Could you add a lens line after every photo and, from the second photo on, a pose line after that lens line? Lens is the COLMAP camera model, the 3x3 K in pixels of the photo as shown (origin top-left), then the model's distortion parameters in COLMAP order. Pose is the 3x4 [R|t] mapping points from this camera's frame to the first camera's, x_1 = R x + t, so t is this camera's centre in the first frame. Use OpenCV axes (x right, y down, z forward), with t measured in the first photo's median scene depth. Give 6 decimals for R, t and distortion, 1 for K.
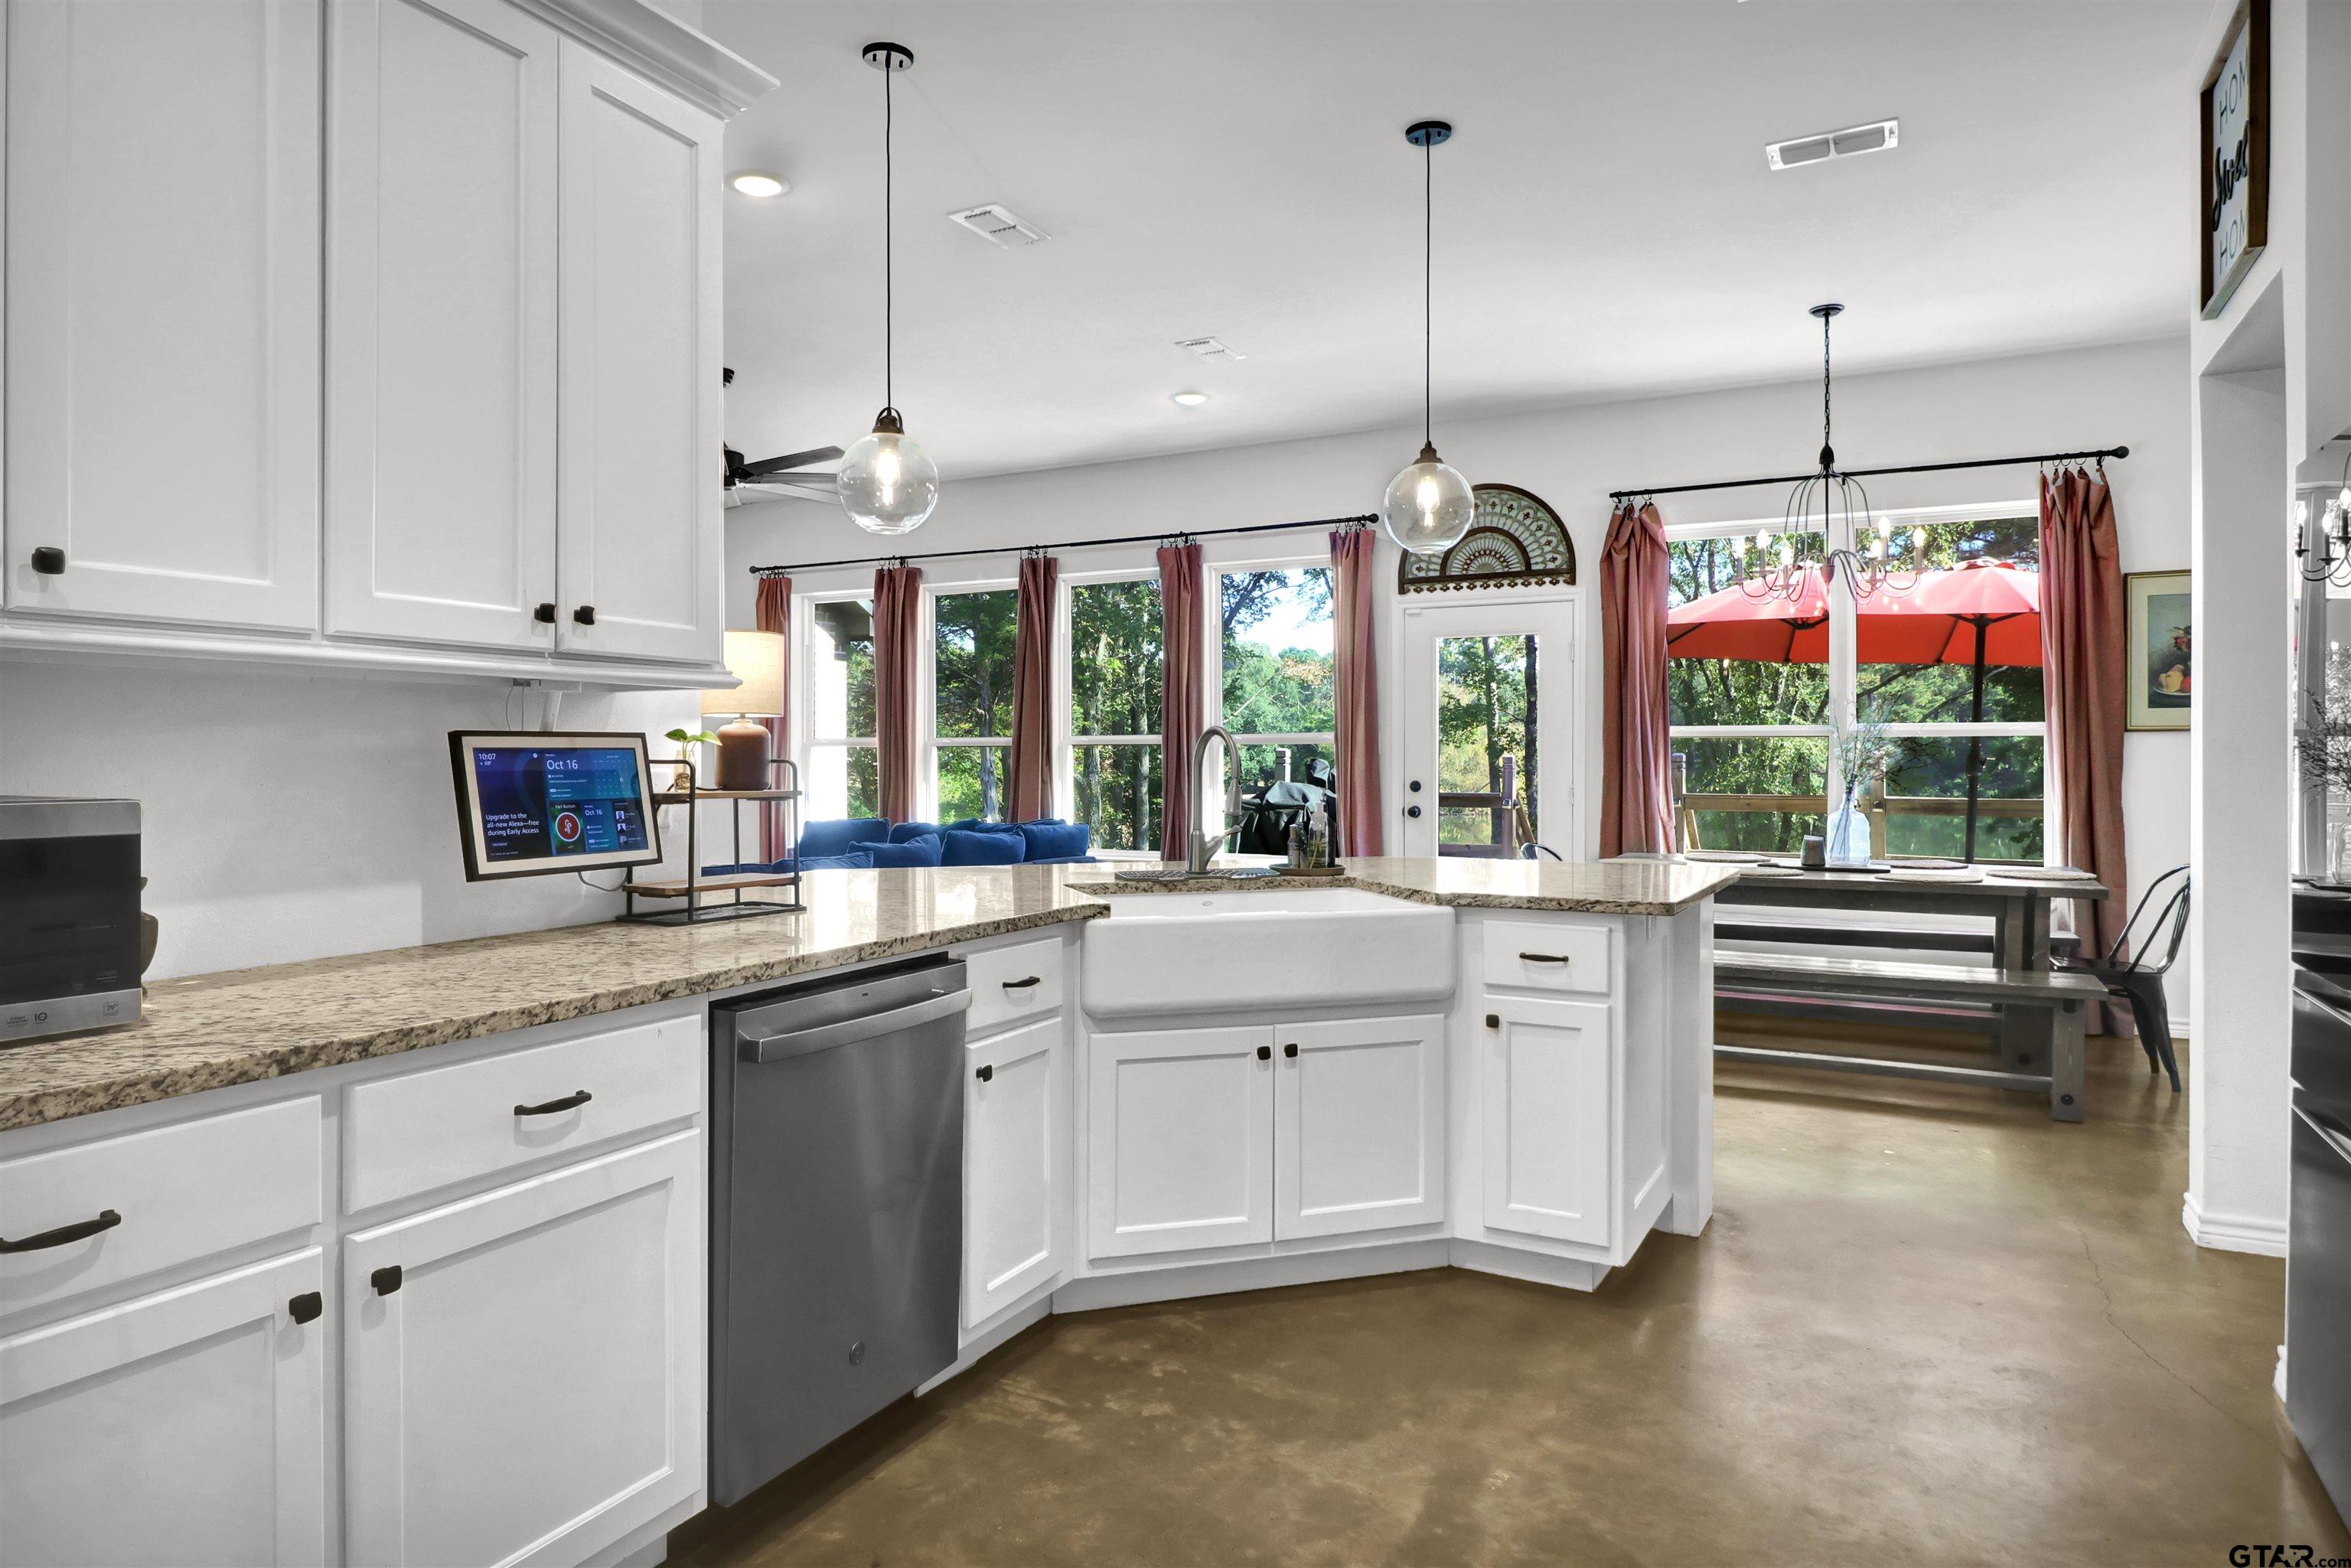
lens RADIAL K [[1408.6, 0, 1164.7], [0, 1408.6, 778.5], [0, 0, 1]] dist [0.014824, -0.014821]
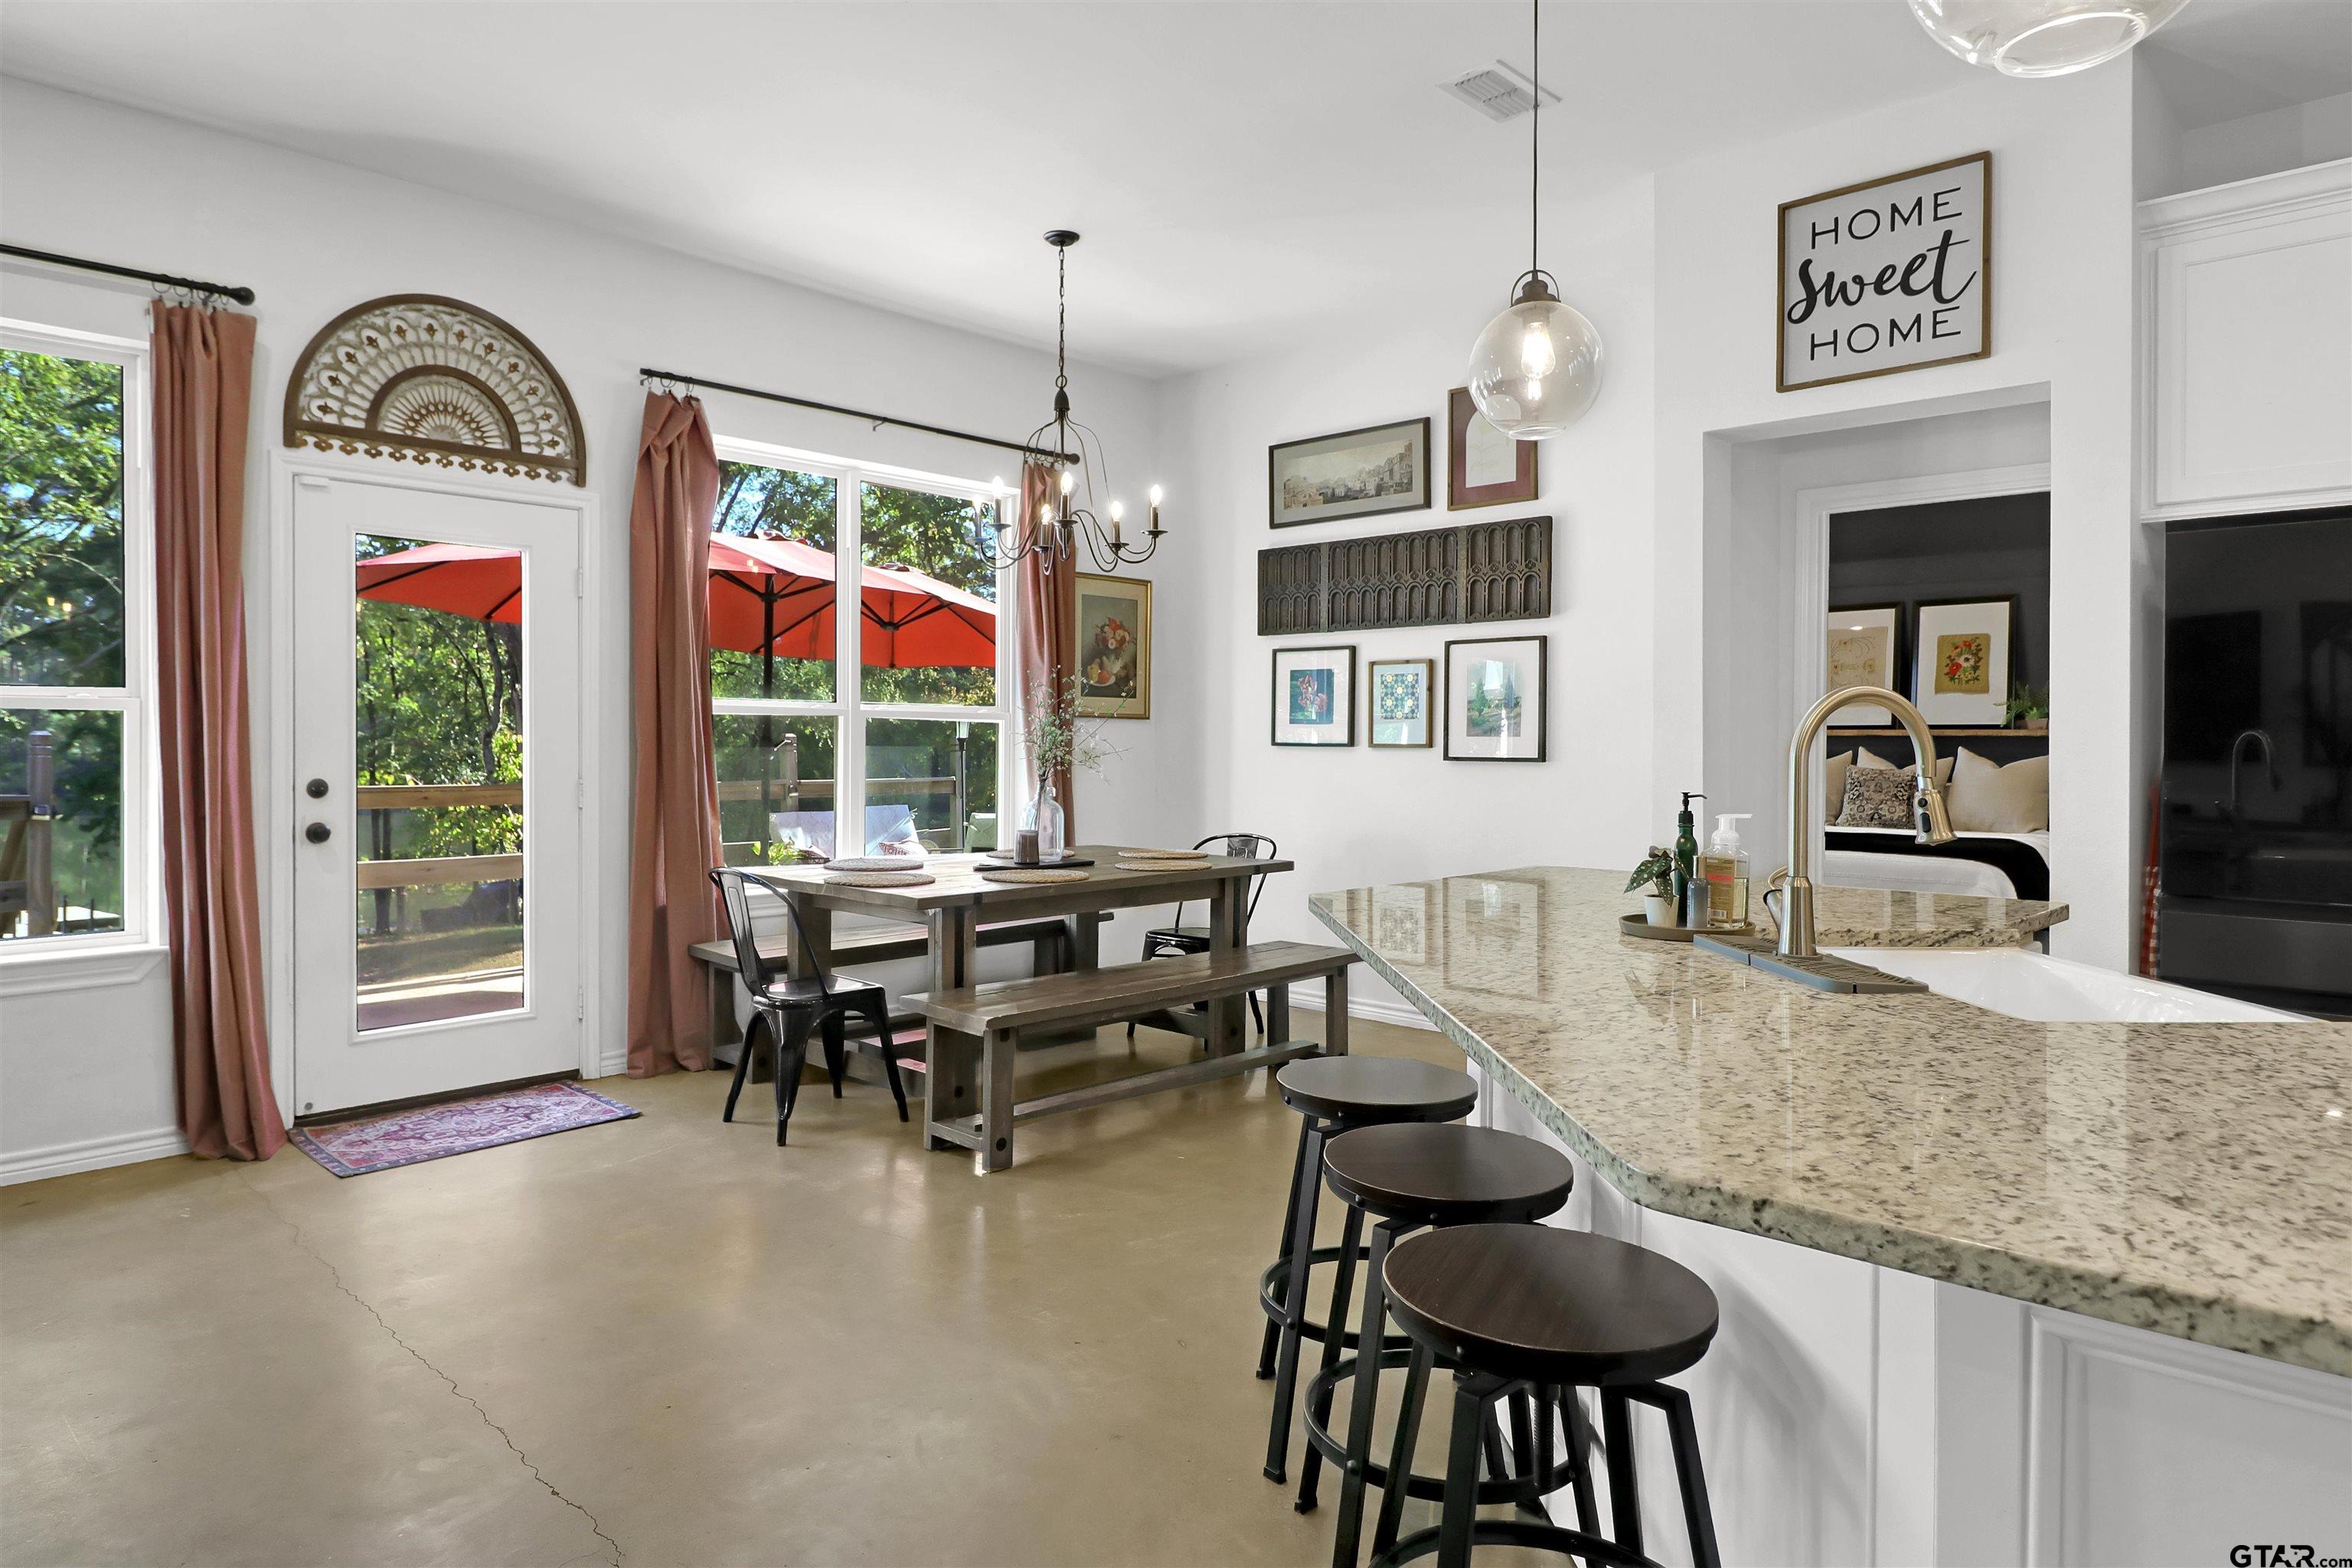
lens RADIAL K [[1409.2, 0, 1051.7], [0, 1409.2, 752.0], [0, 0, 1]] dist [0.014824, -0.014821]
pose [[0.286077, -0.007799, 0.958175, -0.411567], [0.011067, 0.999927, 0.004835, -0.012688], [-0.958143, 0.009221, 0.286142, 0.795247]]
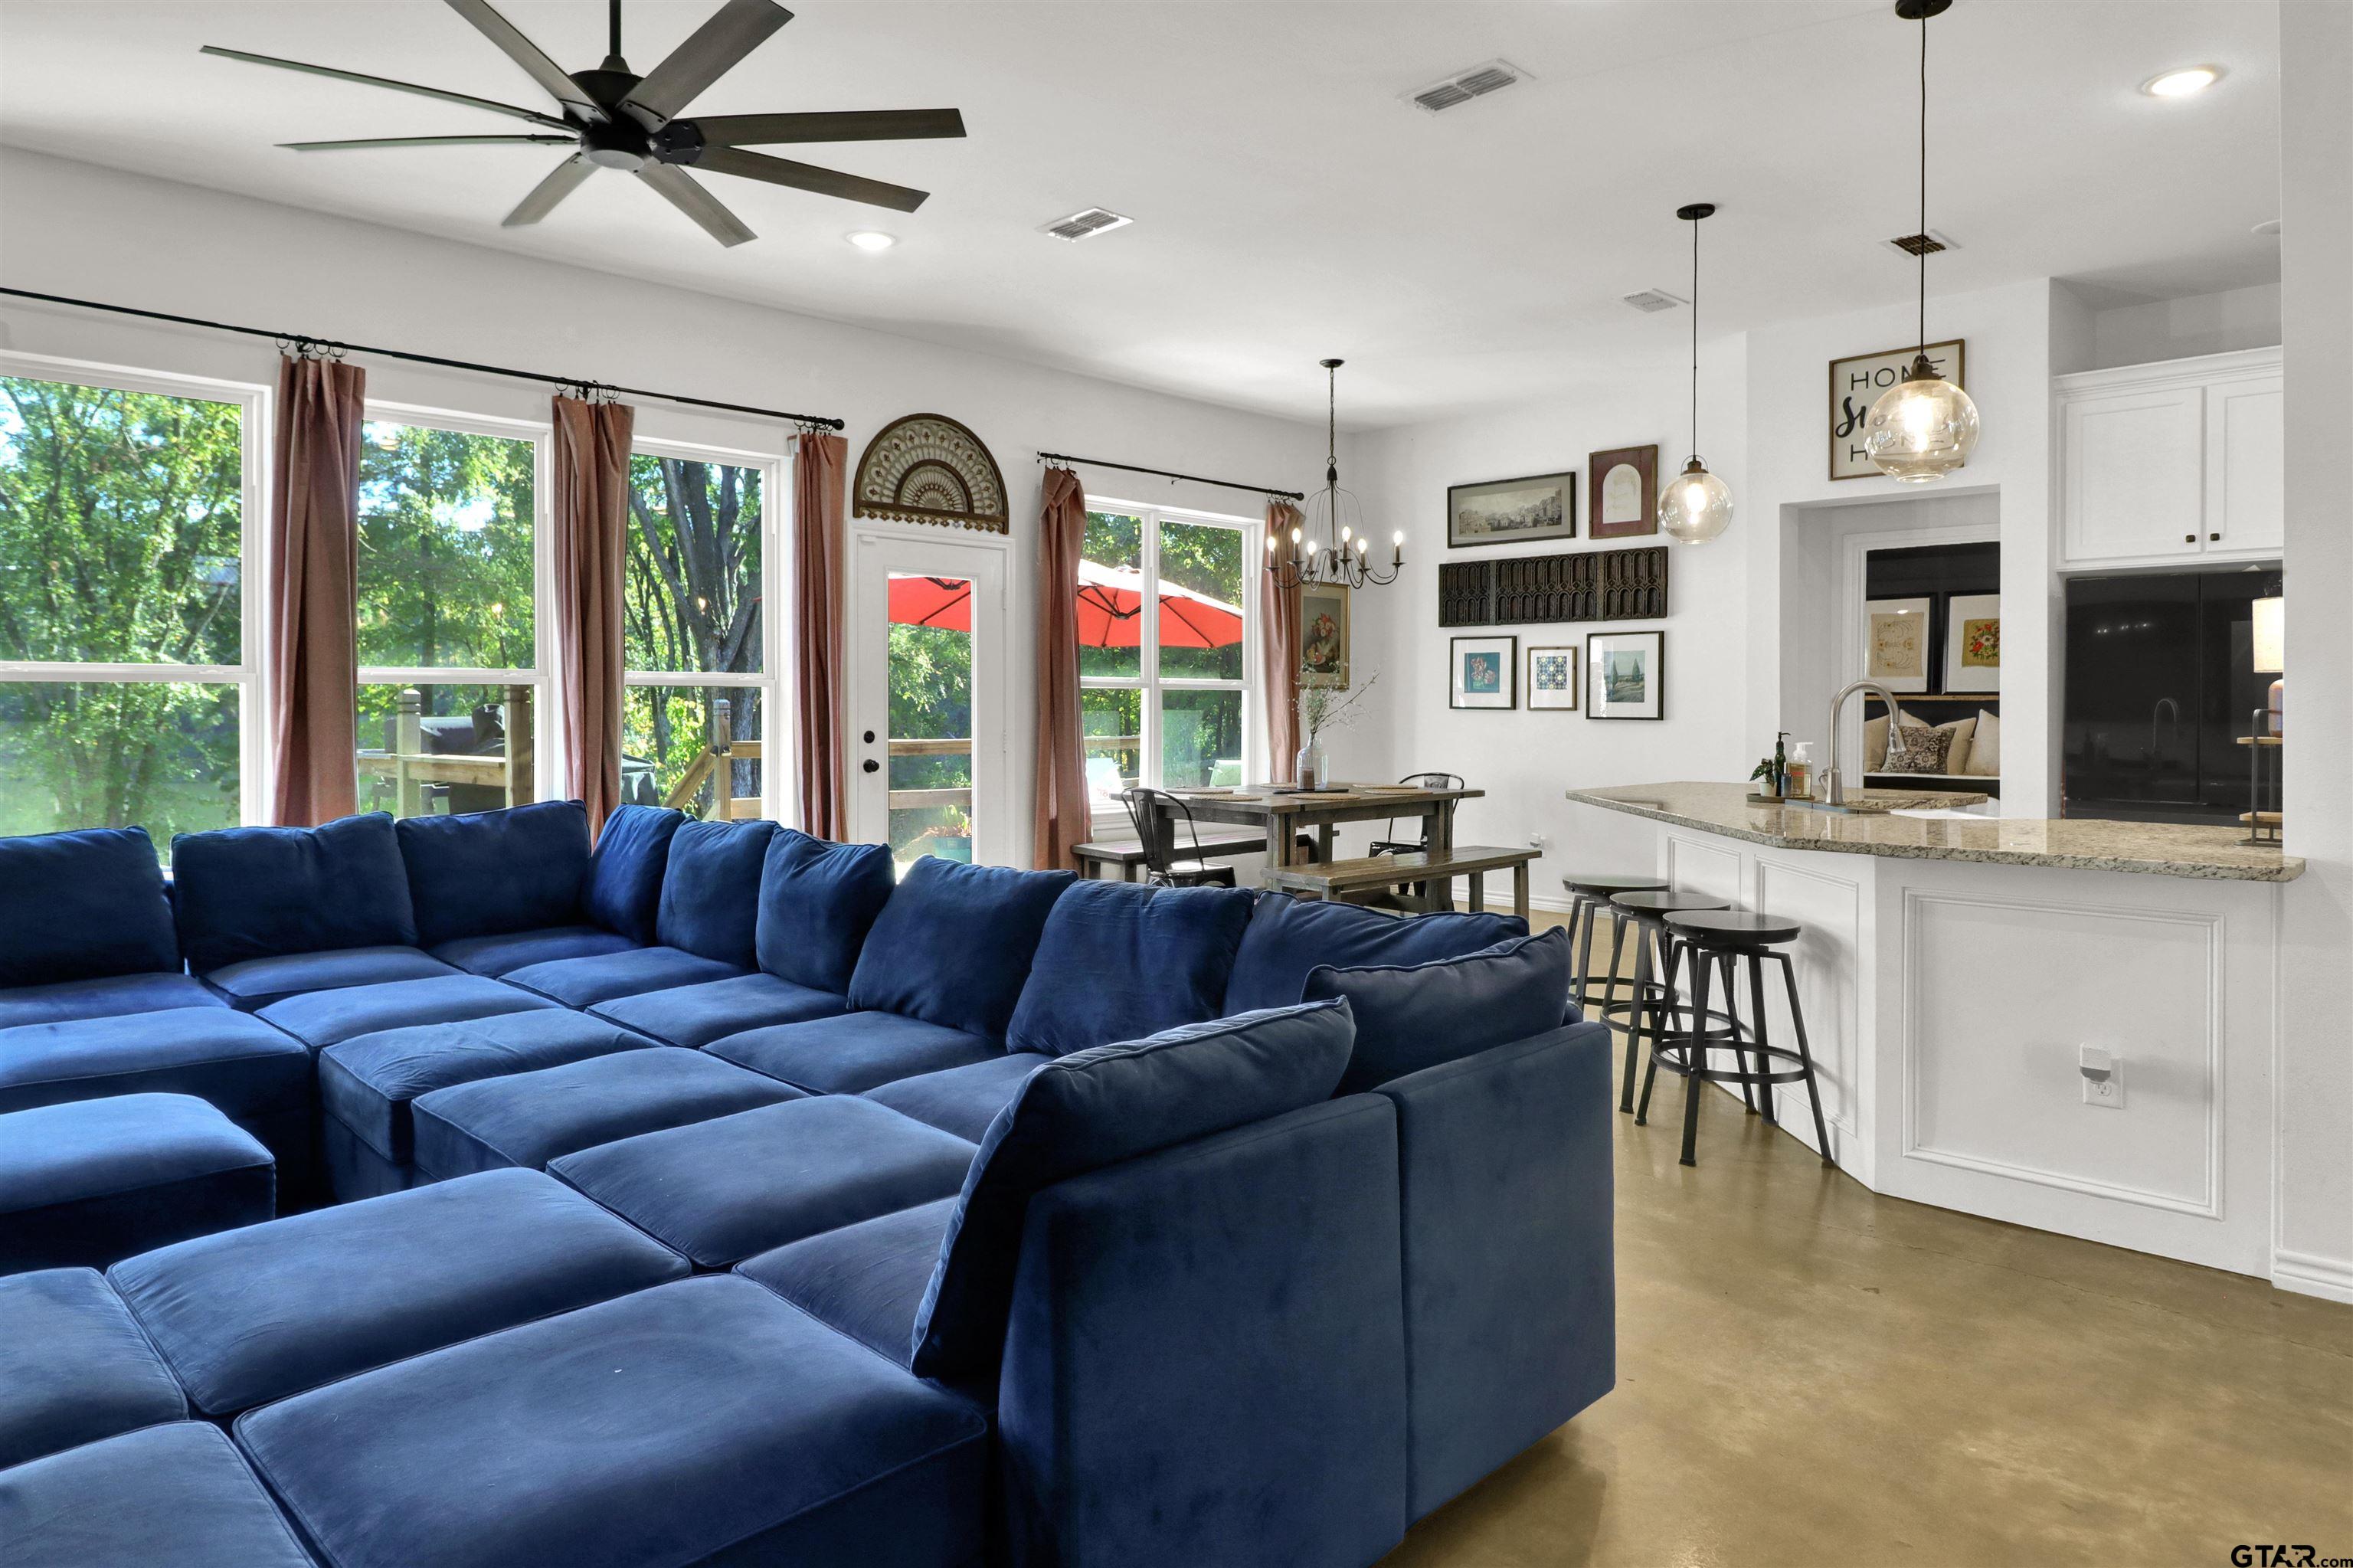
lens RADIAL K [[1409.9, 0, 1042.7], [0, 1409.9, 713.5], [0, 0, 1]] dist [0.014824, -0.014821]
pose [[0.321964, -0.006811, 0.946727, -0.902930], [0.011311, 0.999930, 0.003347, -0.015371], [-0.946684, 0.009630, 0.322019, 0.880627]]
